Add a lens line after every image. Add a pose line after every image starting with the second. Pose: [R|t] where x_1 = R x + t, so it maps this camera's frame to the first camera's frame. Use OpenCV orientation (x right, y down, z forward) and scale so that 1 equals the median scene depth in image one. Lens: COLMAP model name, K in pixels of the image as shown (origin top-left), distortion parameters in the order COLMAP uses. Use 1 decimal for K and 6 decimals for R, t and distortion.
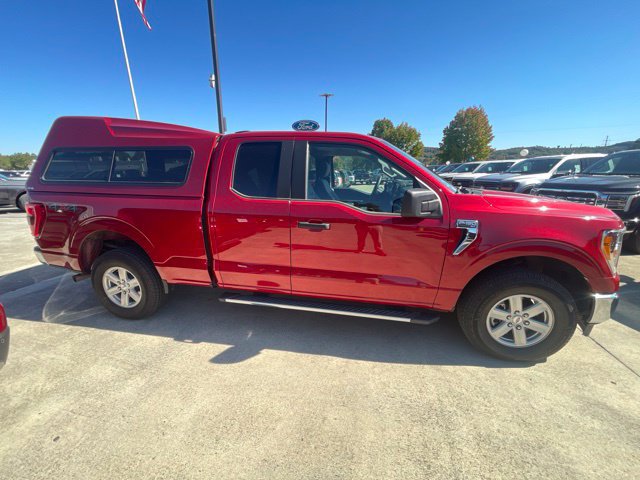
lens RADIAL K [[257.9, 0, 319.0], [0, 257.9, 239.1], [0, 0, 1]] dist [-0.000152, -0.001037]
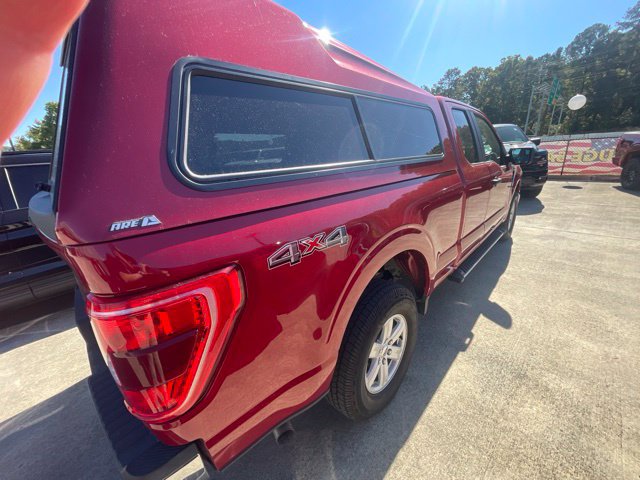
lens RADIAL K [[257.3, 0, 318.5], [0, 257.3, 239.1], [0, 0, 1]] dist [0.007238, -0.003473]
pose [[0.550659, -0.295781, 0.780569, -1.325320], [0.278865, 0.946575, 0.161958, -0.195535], [-0.786771, 0.128490, 0.603723, 0.817994]]
